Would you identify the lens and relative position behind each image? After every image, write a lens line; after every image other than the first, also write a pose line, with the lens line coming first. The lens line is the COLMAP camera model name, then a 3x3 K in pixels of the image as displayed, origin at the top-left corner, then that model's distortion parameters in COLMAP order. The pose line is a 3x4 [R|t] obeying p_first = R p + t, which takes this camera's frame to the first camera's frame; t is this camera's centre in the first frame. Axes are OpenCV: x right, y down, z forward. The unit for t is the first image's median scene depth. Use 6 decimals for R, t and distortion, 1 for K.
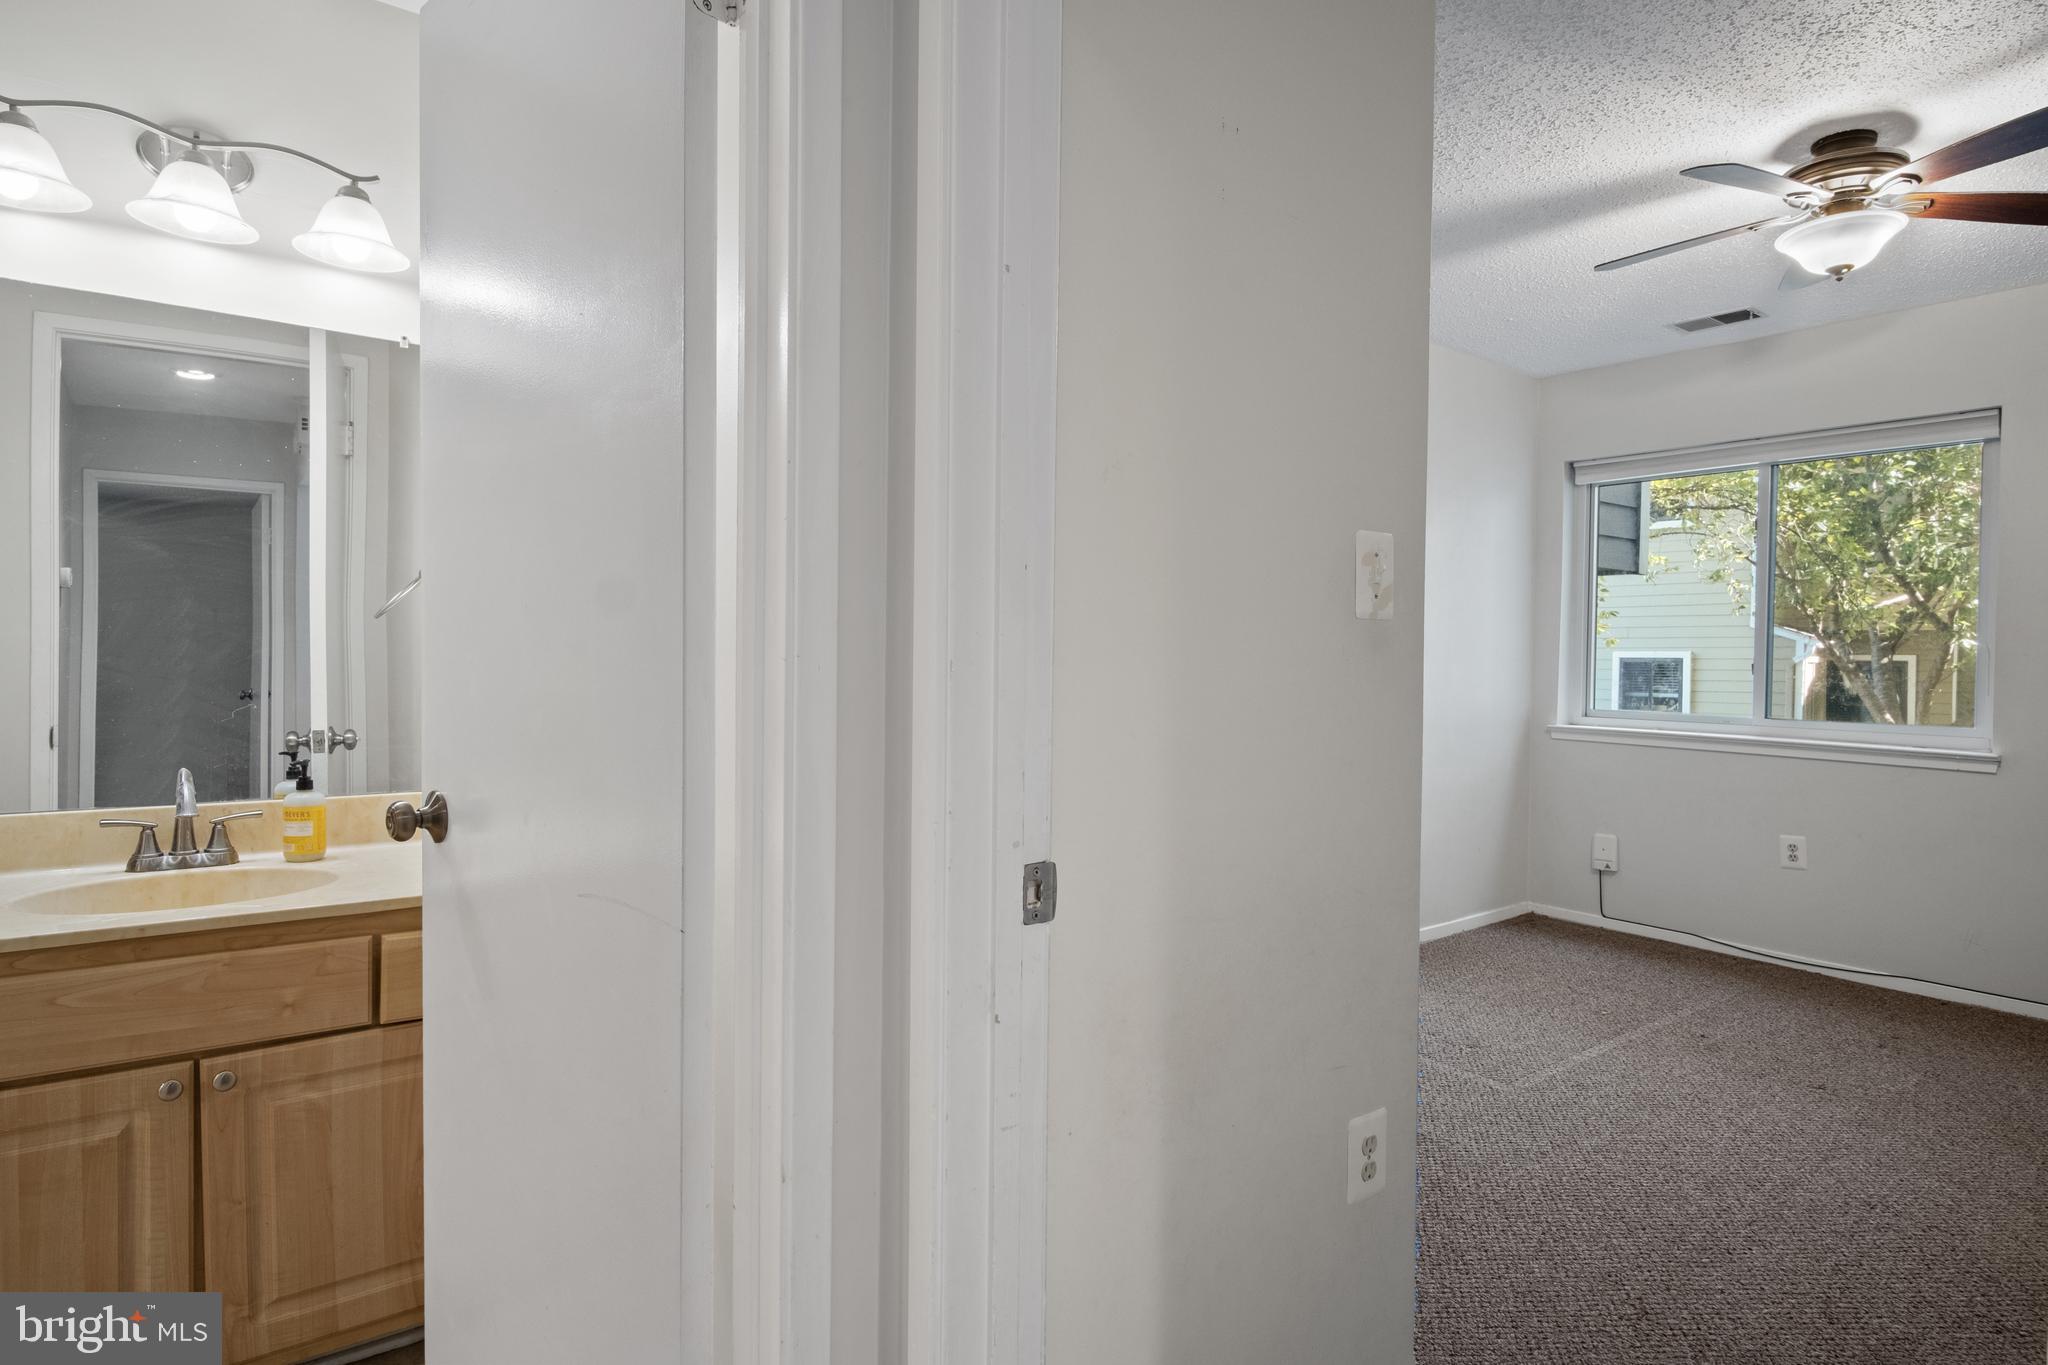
lens RADIAL K [[1077.3, 0, 1030.9], [0, 1077.3, 674.7], [0, 0, 1]] dist [0.001288, -0.008564]
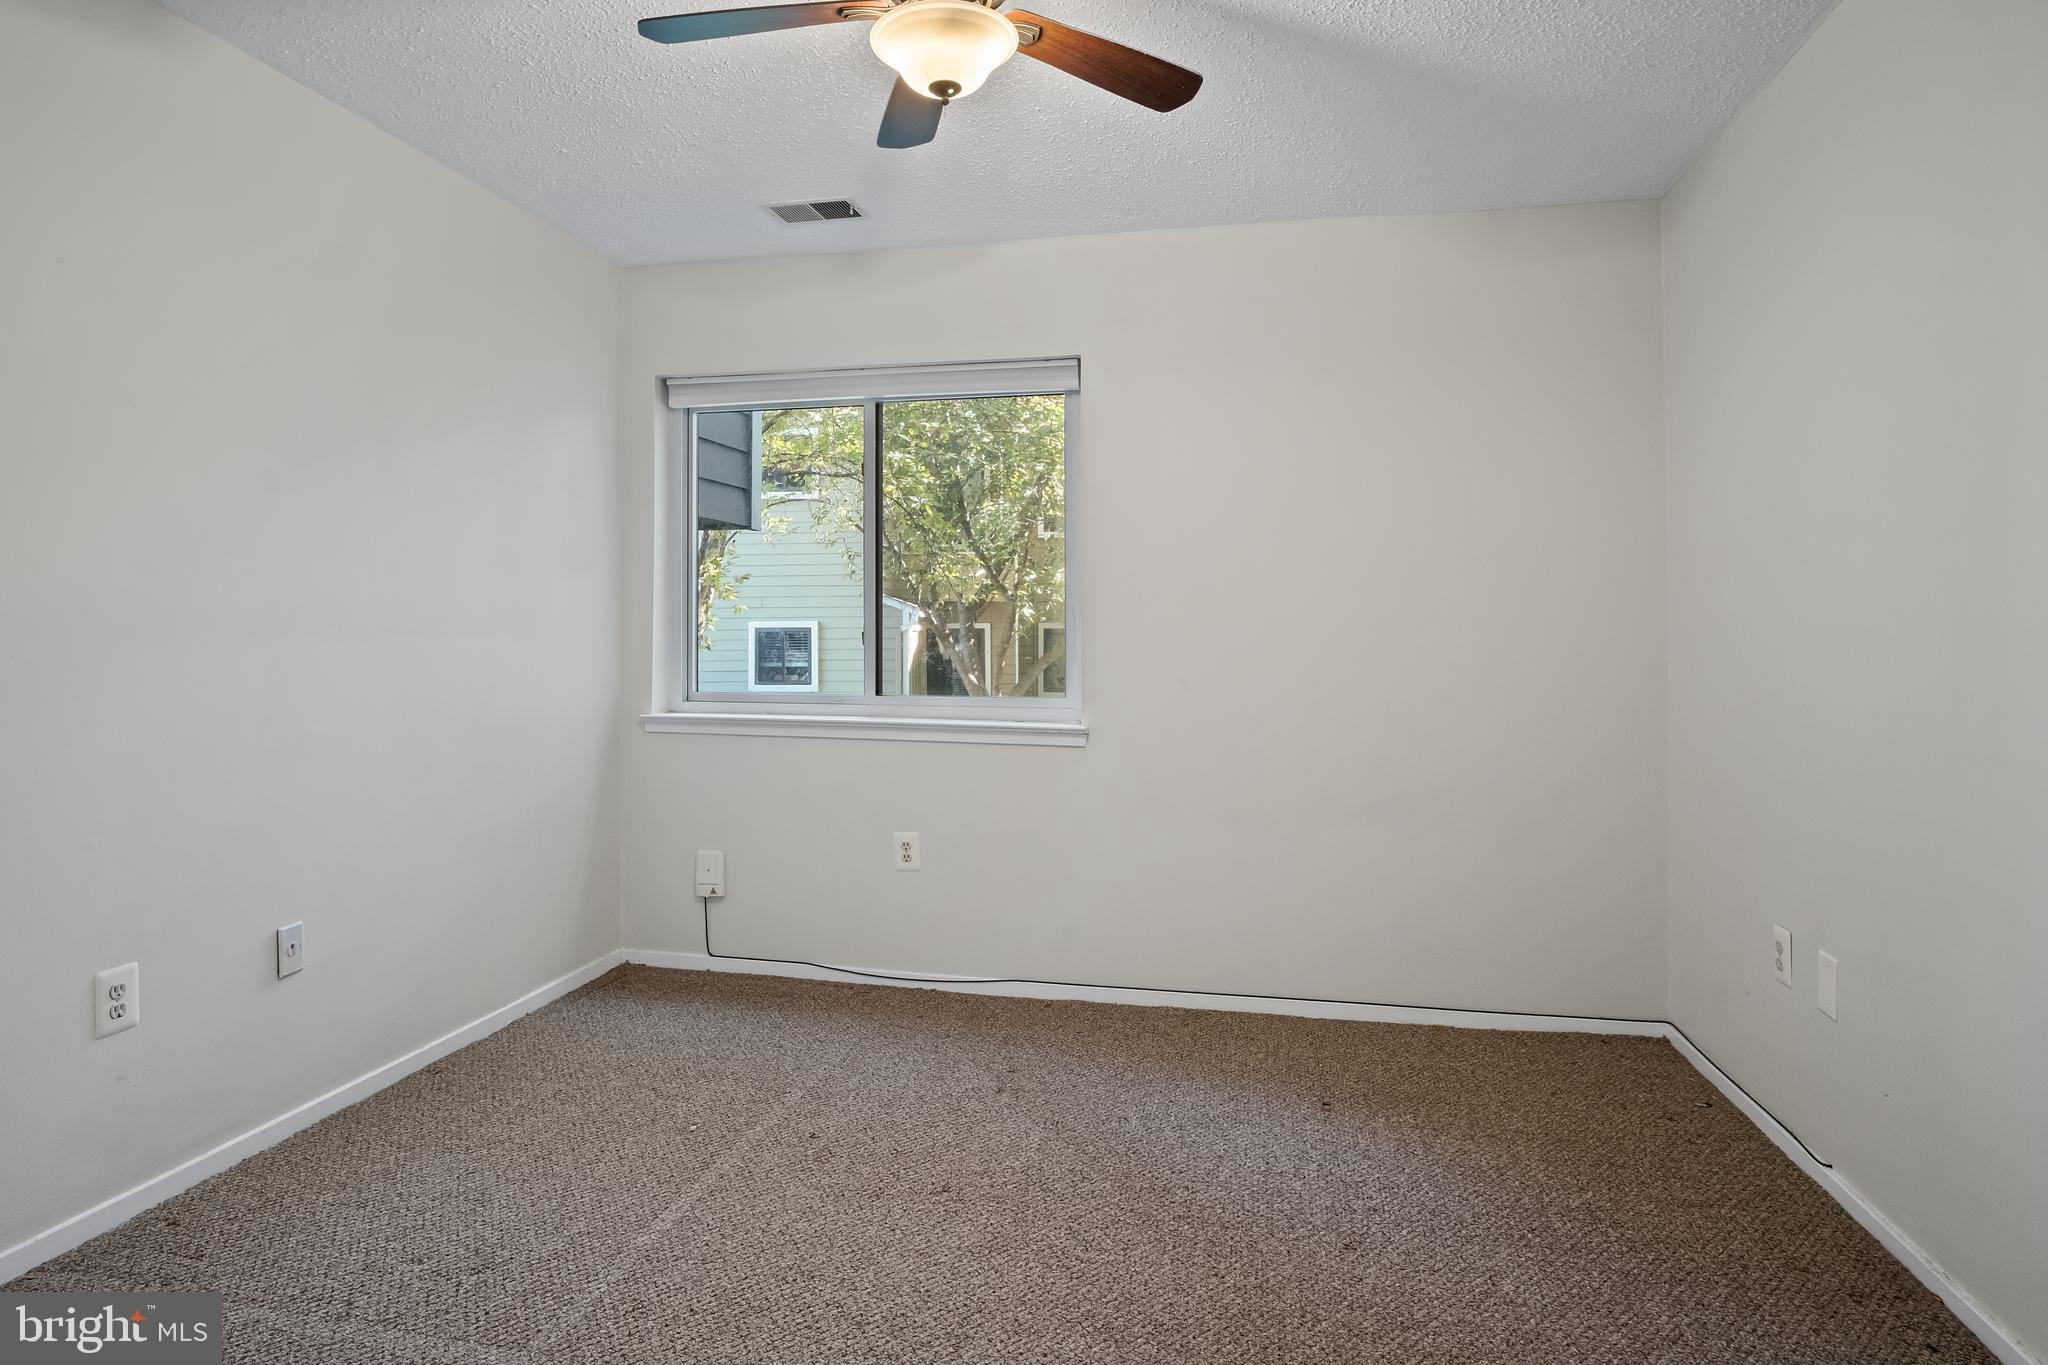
lens RADIAL K [[1130.3, 0, 1009.0], [0, 1130.3, 677.0], [0, 0, 1]] dist [0.000050, -0.011157]
pose [[0.757036, -0.035442, 0.652411, 0.145065], [0.018033, 0.999281, 0.033361, -0.002207], [-0.653124, -0.013490, 0.757131, 0.205815]]
